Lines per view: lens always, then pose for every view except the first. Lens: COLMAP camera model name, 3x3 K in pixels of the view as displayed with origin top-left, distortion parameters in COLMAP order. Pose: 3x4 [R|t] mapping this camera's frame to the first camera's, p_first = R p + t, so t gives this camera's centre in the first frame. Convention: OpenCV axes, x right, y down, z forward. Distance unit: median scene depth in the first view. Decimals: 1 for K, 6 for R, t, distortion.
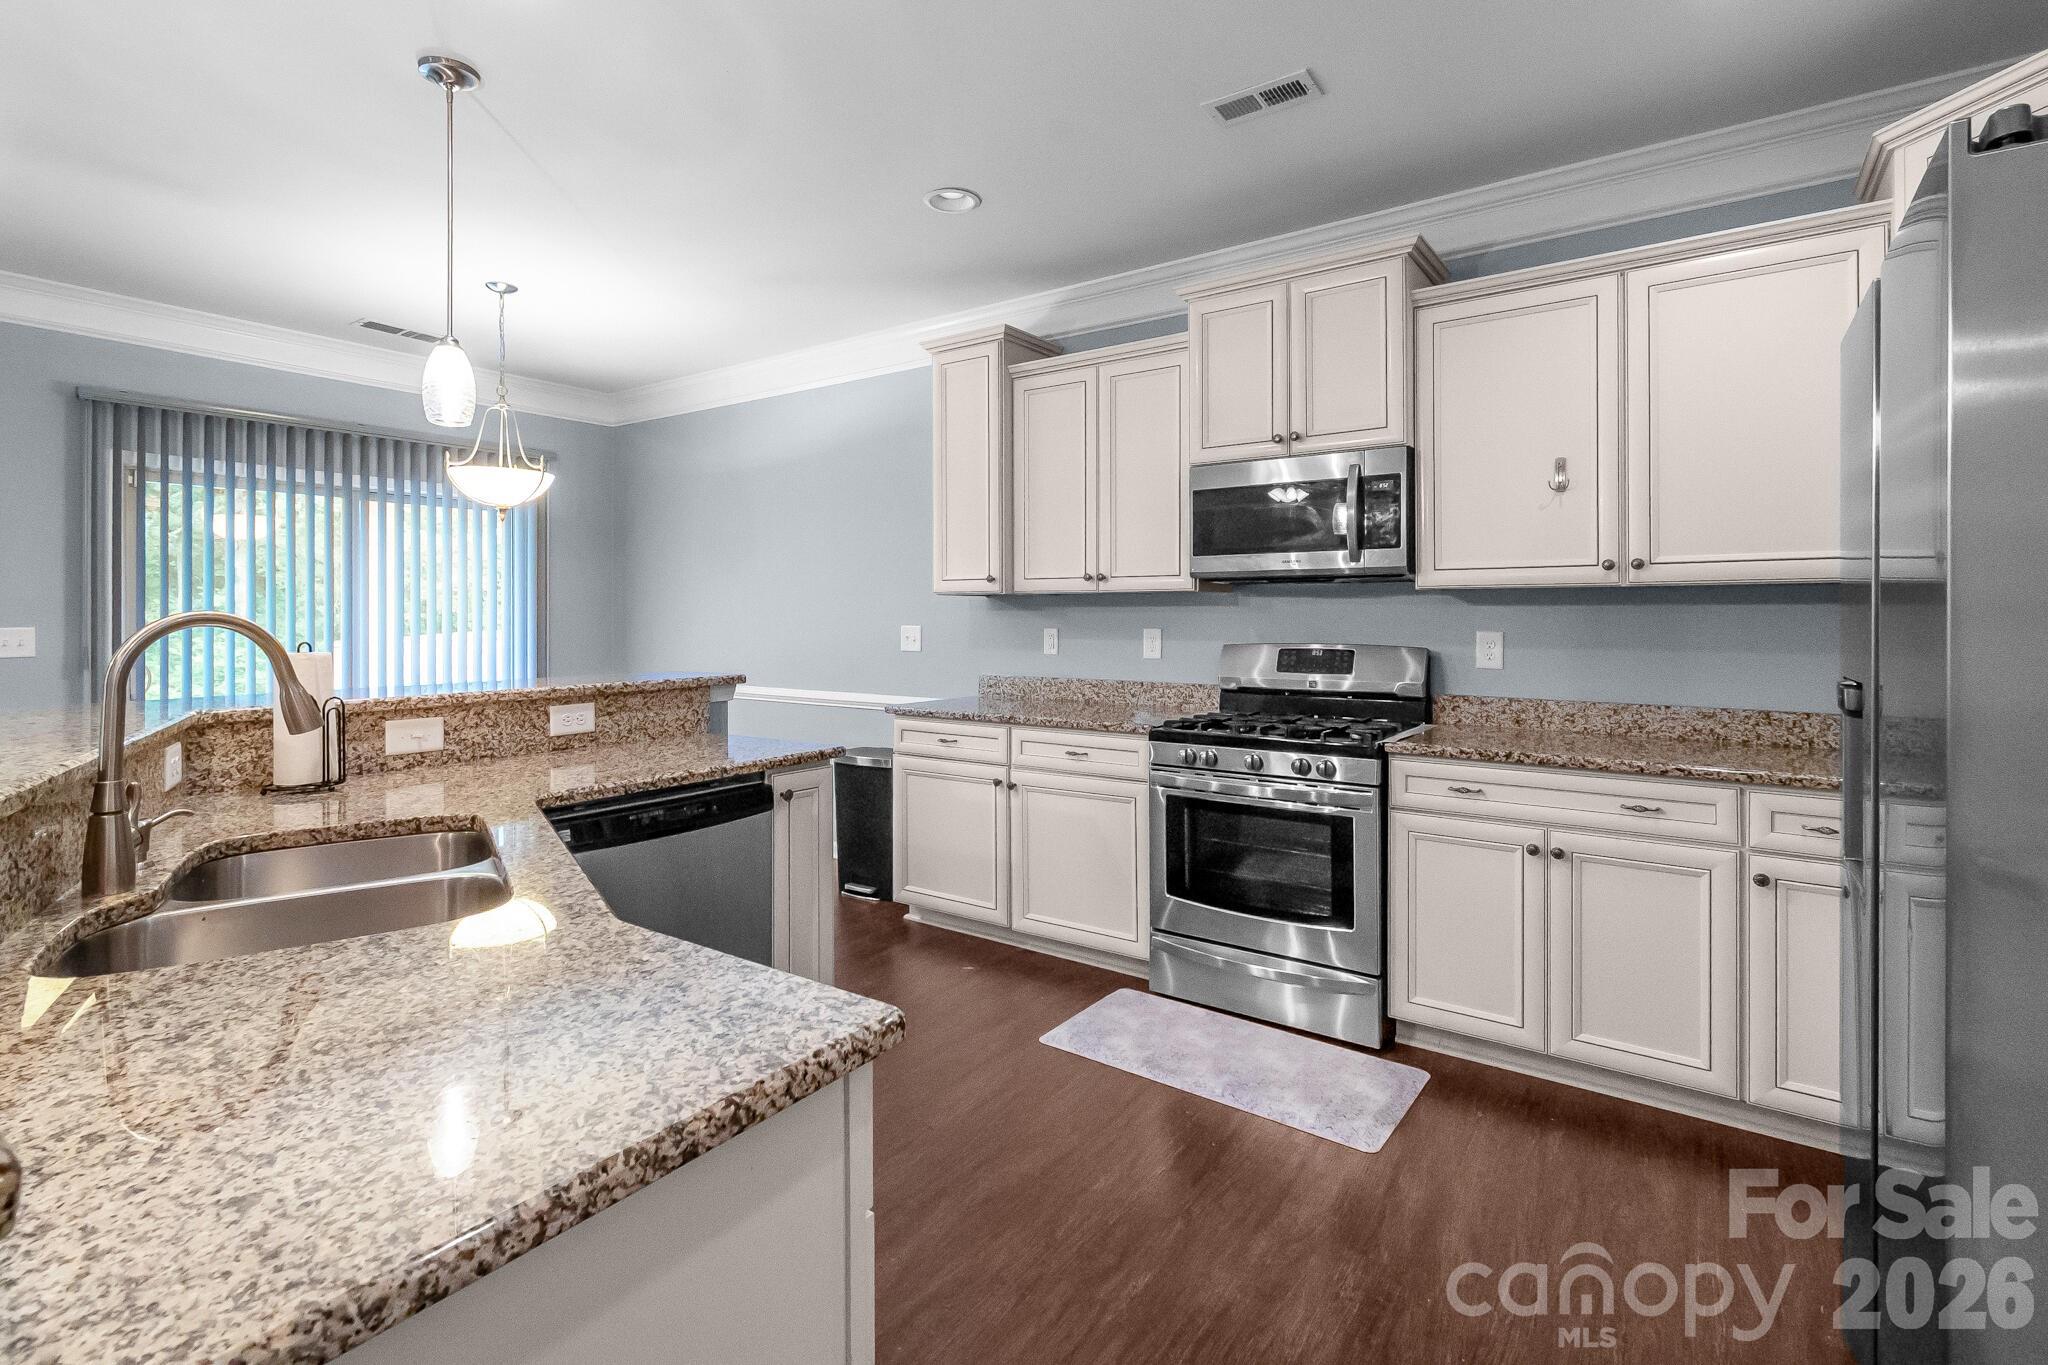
lens RADIAL K [[945.9, 0, 1026.2], [0, 945.9, 617.0], [0, 0, 1]] dist [0.001413, -0.000724]
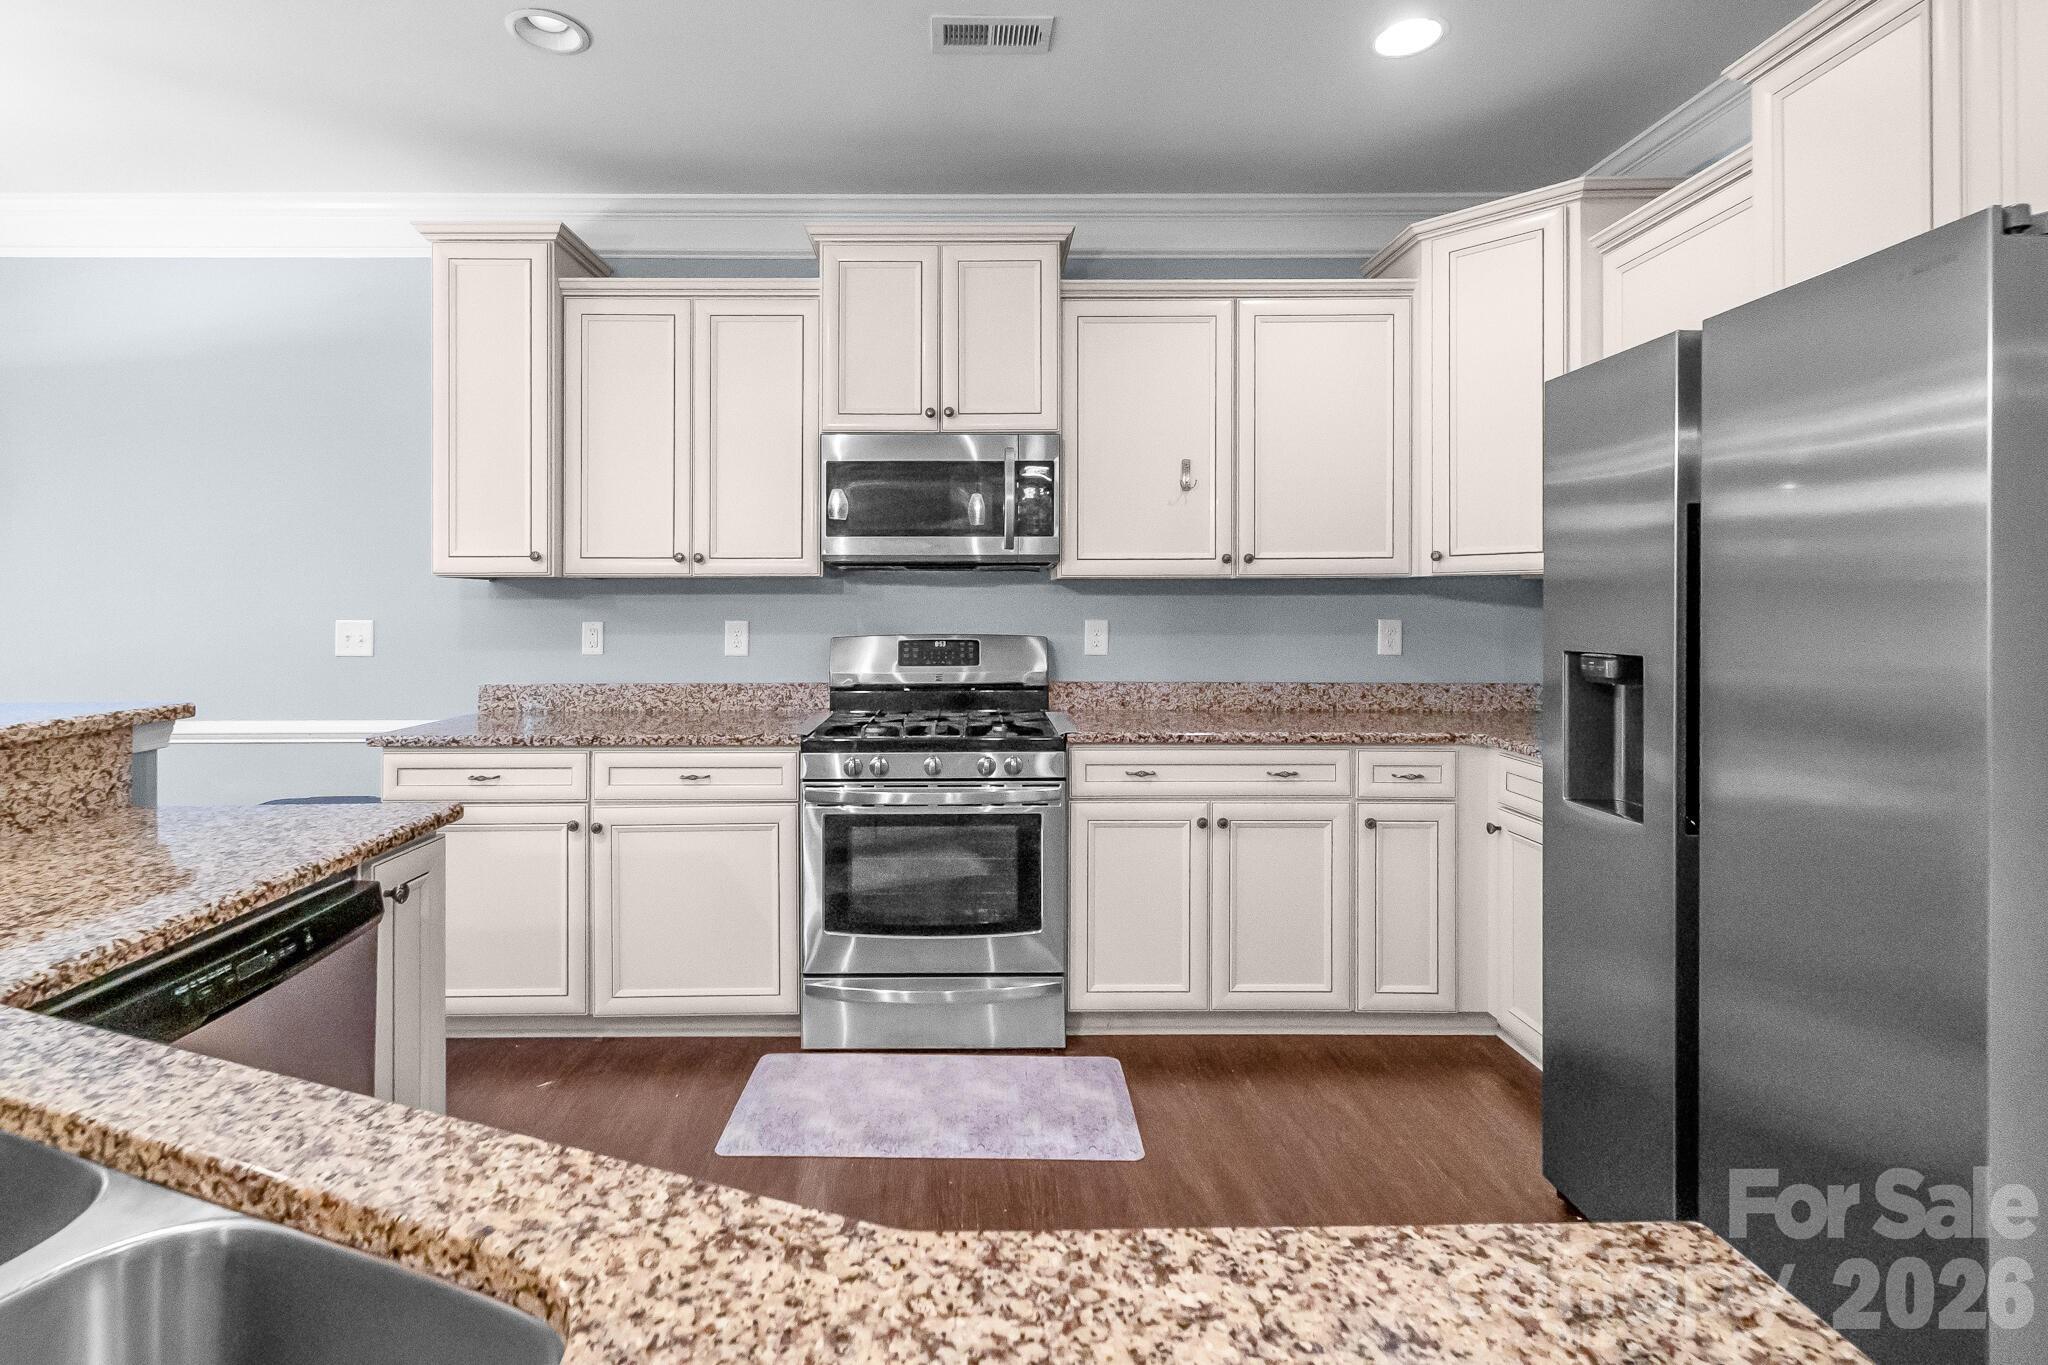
lens RADIAL K [[967.8, 0, 1015.8], [0, 967.8, 606.3], [0, 0, 1]] dist [0.001663, 0.000227]
pose [[0.812011, -0.000592, 0.583642, -0.220798], [0.002457, 0.999994, -0.002405, 0.002839], [-0.583637, 0.003387, 0.812008, 0.189524]]
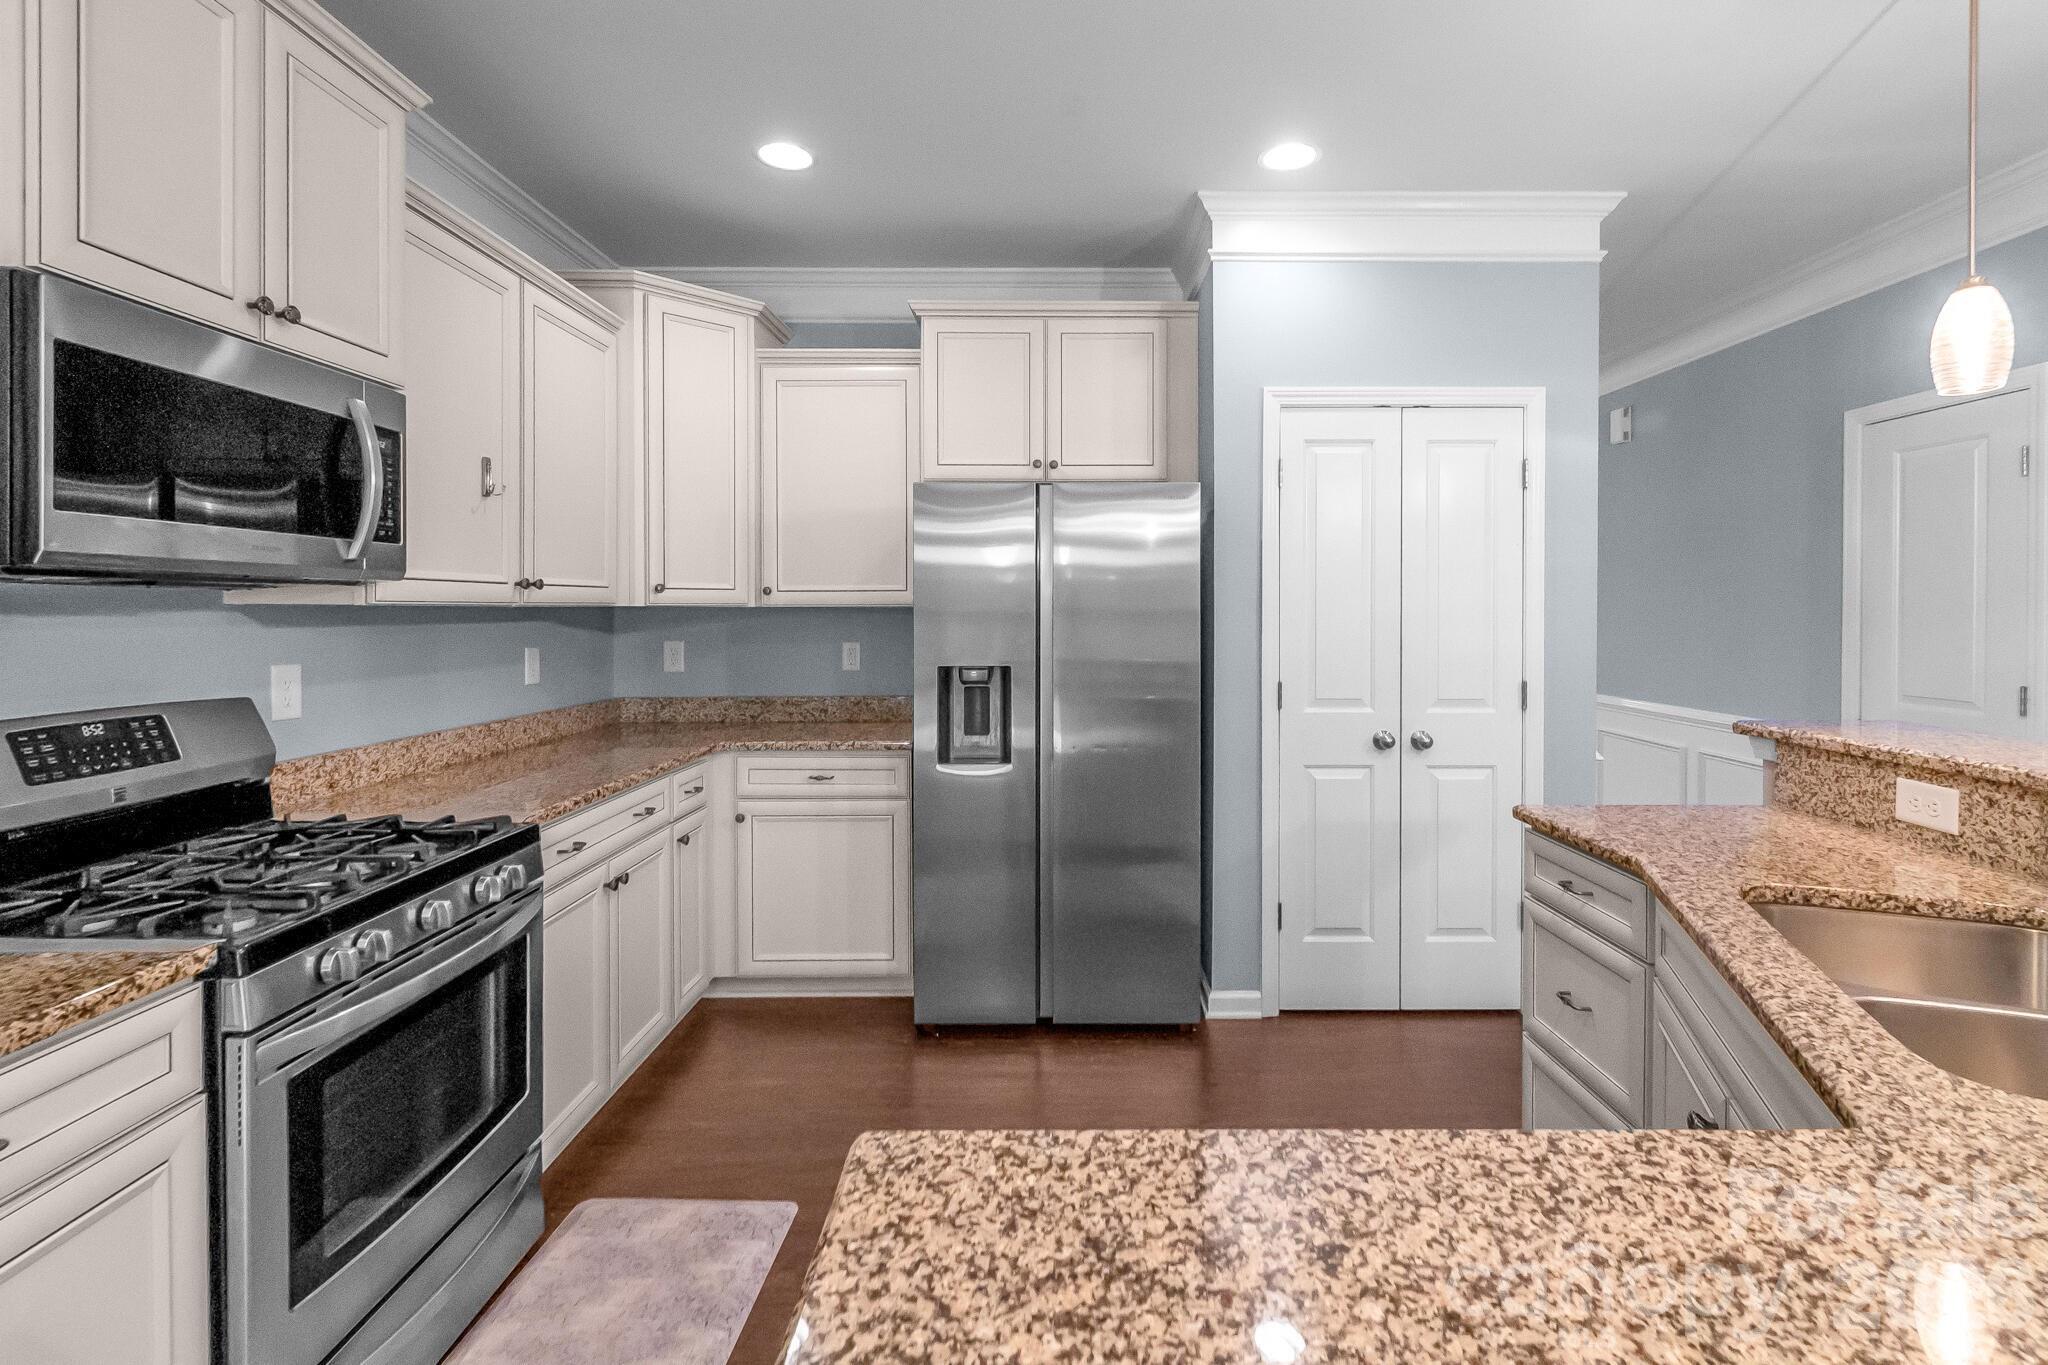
lens RADIAL K [[945.9, 0, 1026.2], [0, 945.9, 617.0], [0, 0, 1]] dist [0.001413, -0.000724]
pose [[-0.551551, -0.005681, 0.834122, -0.398332], [0.001039, 0.999971, 0.007498, -0.025367], [-0.834141, 0.005002, -0.551529, 0.979551]]
